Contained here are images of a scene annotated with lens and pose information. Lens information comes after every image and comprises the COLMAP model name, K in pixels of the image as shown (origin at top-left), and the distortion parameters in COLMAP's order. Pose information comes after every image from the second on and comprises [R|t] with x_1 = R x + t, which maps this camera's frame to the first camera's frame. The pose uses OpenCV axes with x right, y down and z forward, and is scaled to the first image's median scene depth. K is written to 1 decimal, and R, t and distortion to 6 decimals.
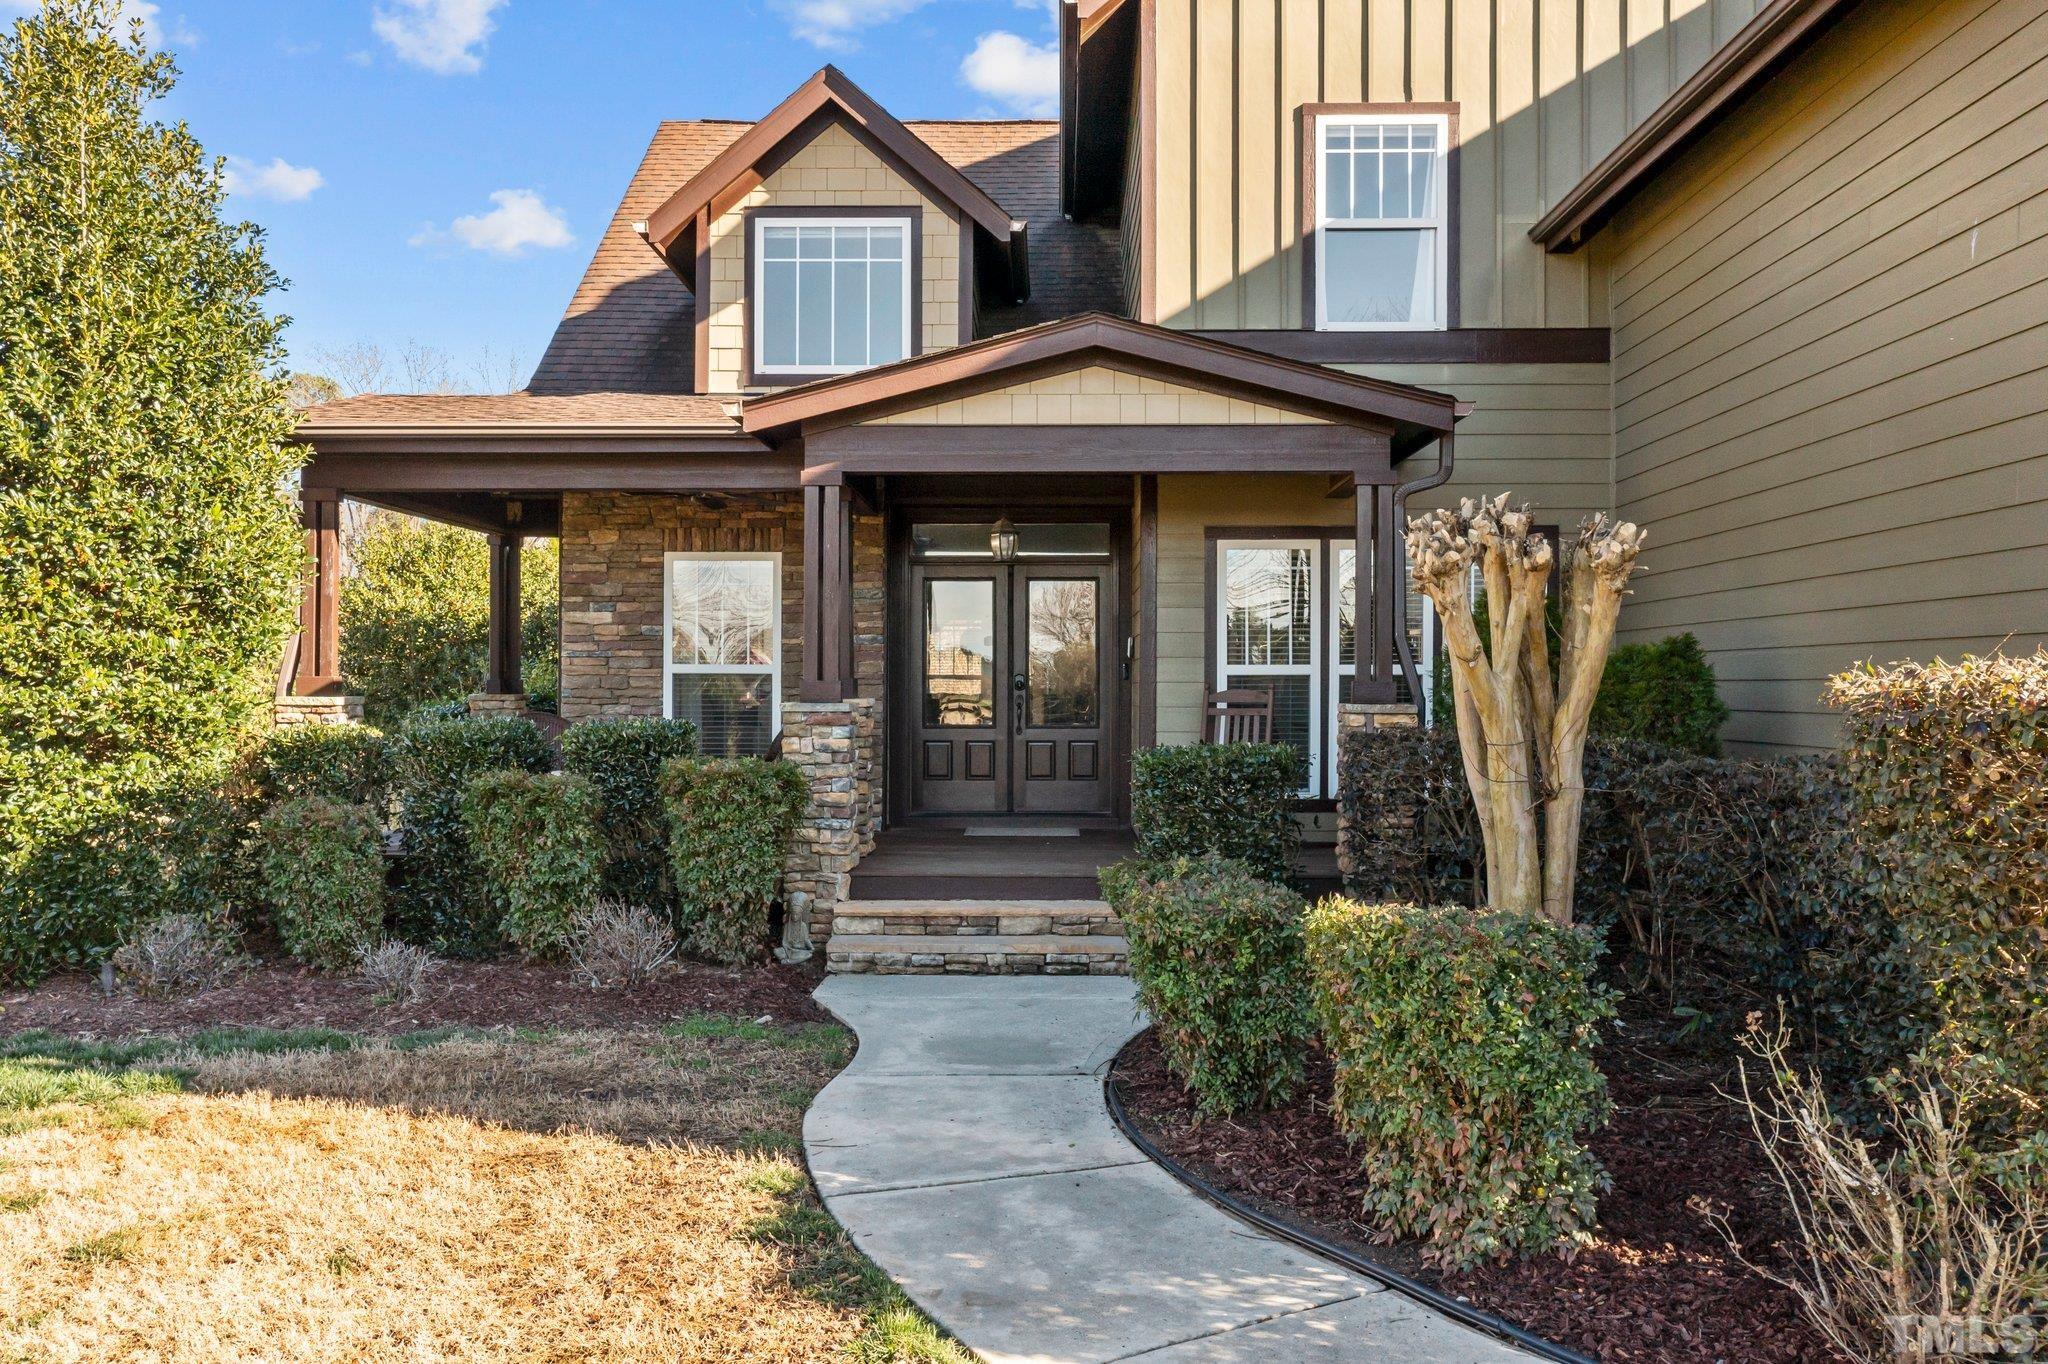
lens RADIAL K [[1635.6, 0, 1027.2], [0, 1635.6, 677.6], [0, 0, 1]] dist [0.002530, 0.004067]
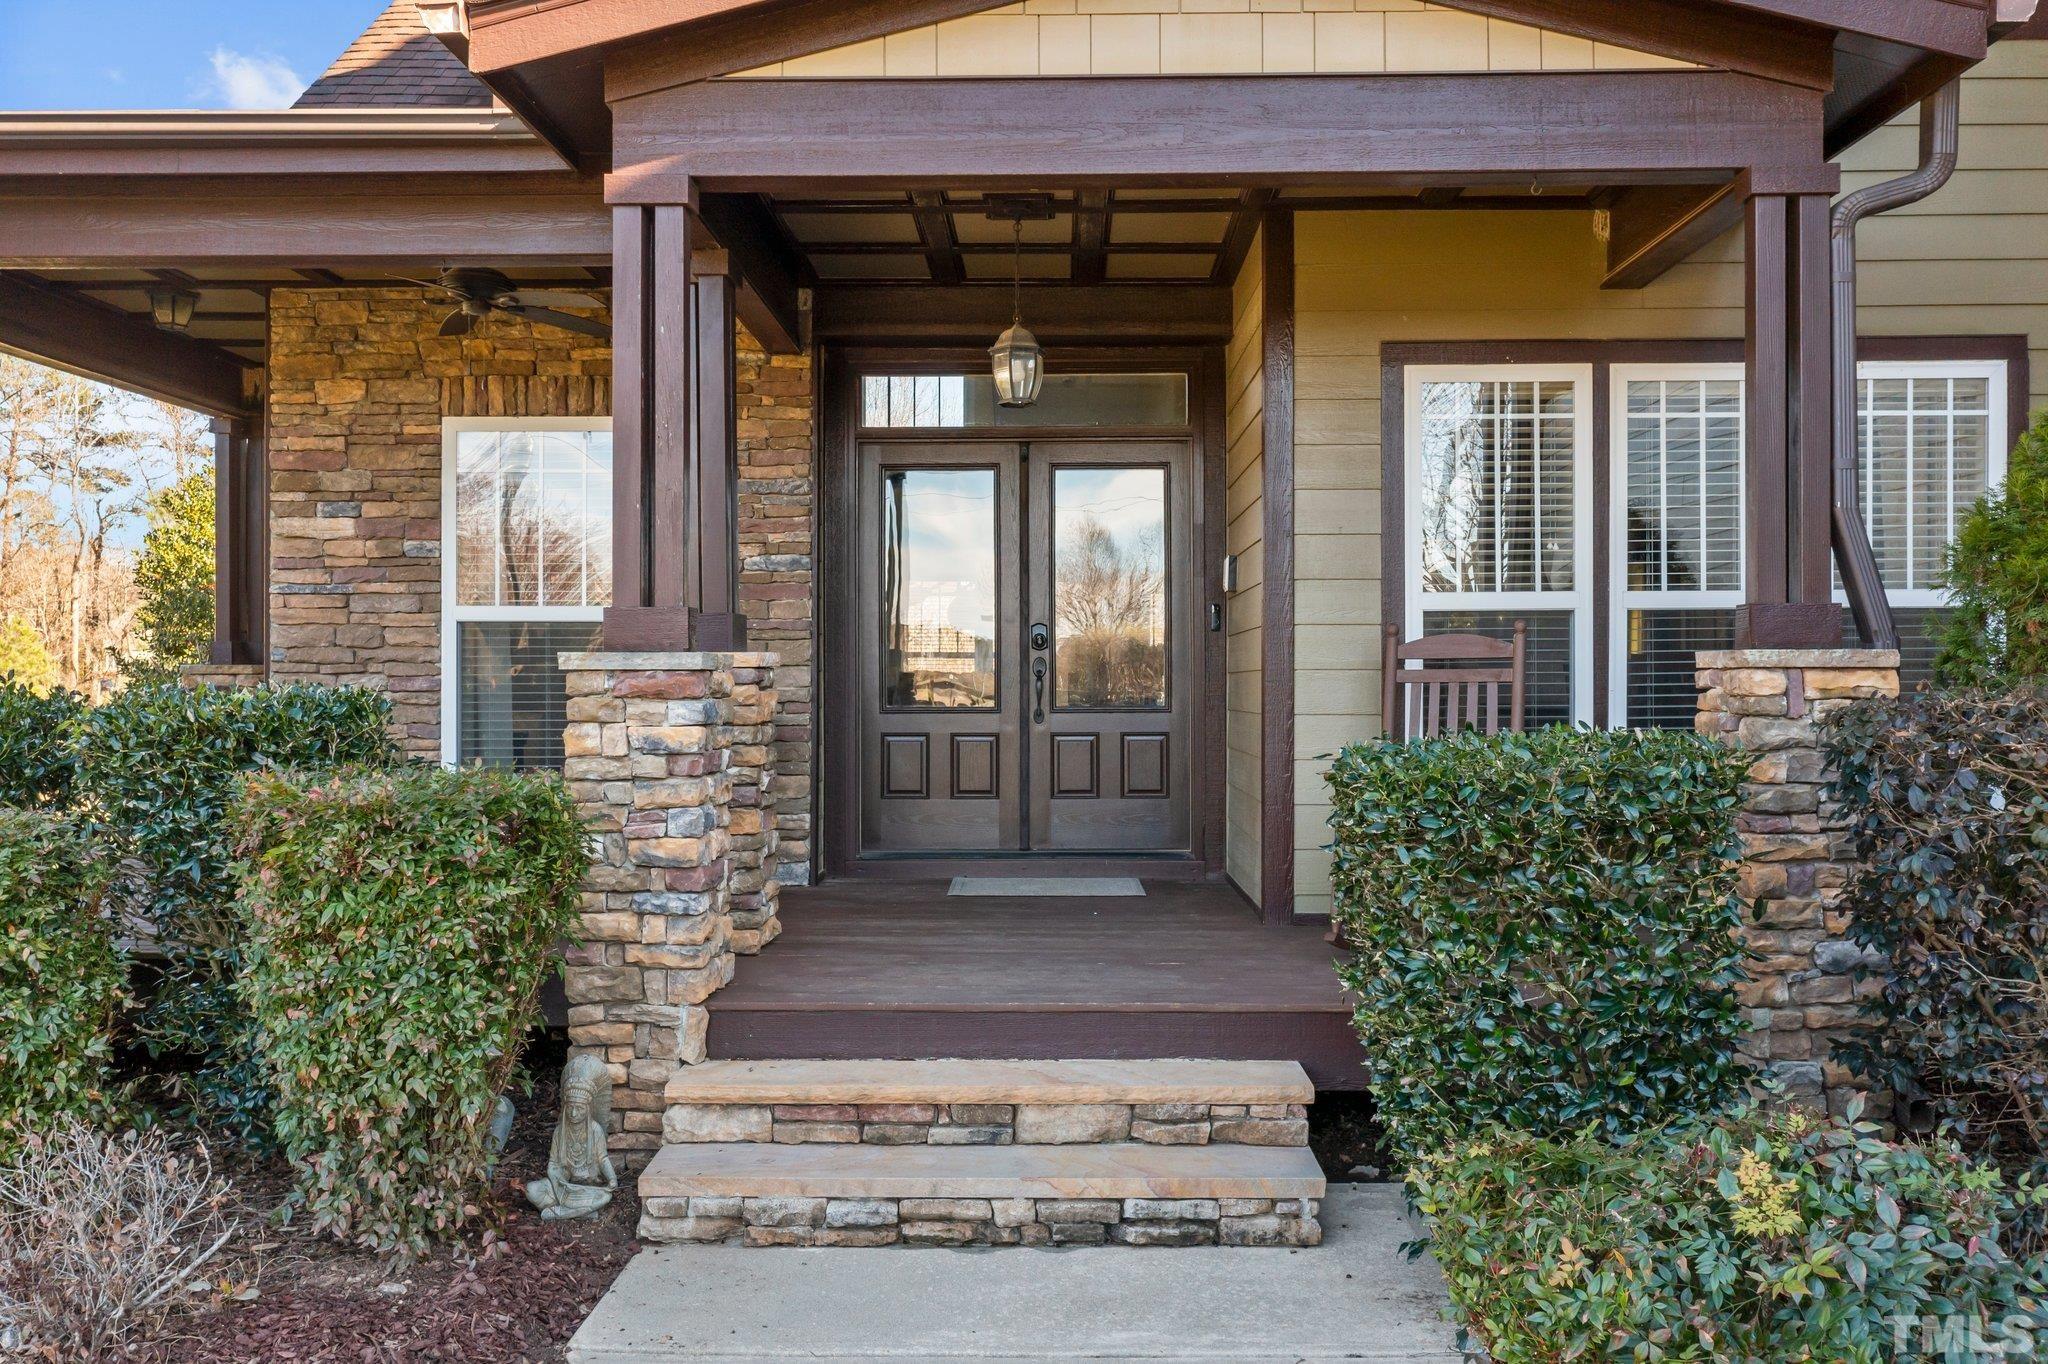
lens RADIAL K [[1635.6, 0, 1023.0], [0, 1635.6, 679.0], [0, 0, 1]] dist [0.002530, 0.004067]
pose [[0.999992, -0.003473, 0.001731, -0.015430], [0.003469, 0.999992, 0.001903, 0.022716], [-0.001738, -0.001897, 0.999997, 0.511995]]
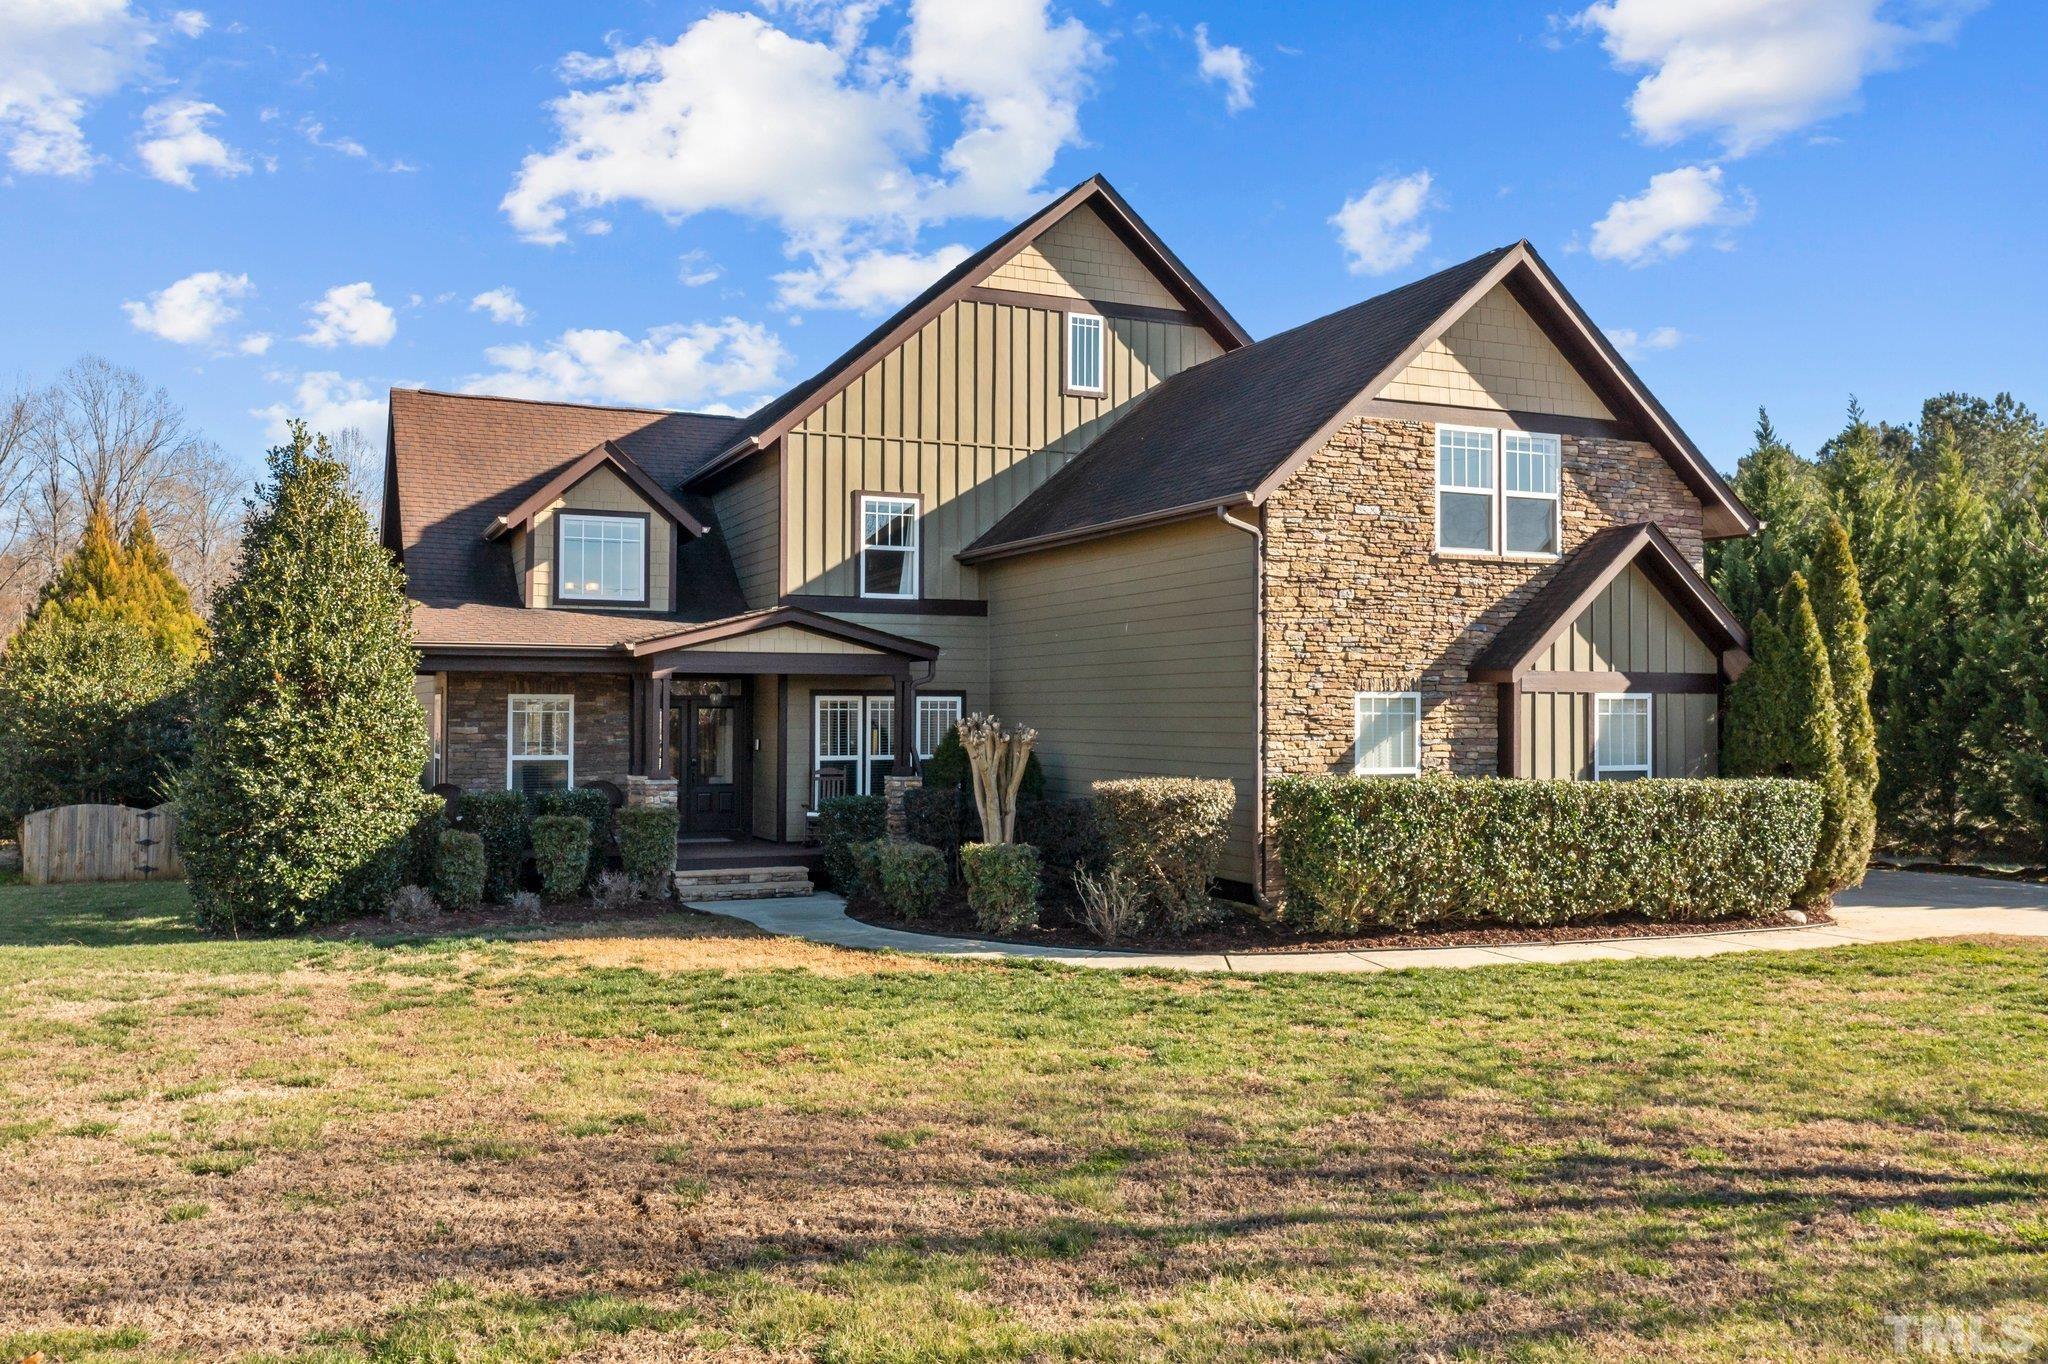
lens RADIAL K [[1635.6, 0, 1034.8], [0, 1635.6, 685.6], [0, 0, 1]] dist [0.002530, 0.004067]
pose [[0.899034, 0.008690, 0.437793, -0.623678], [-0.003596, 0.999916, -0.012463, -0.083184], [-0.437864, 0.009630, 0.898990, -1.141846]]
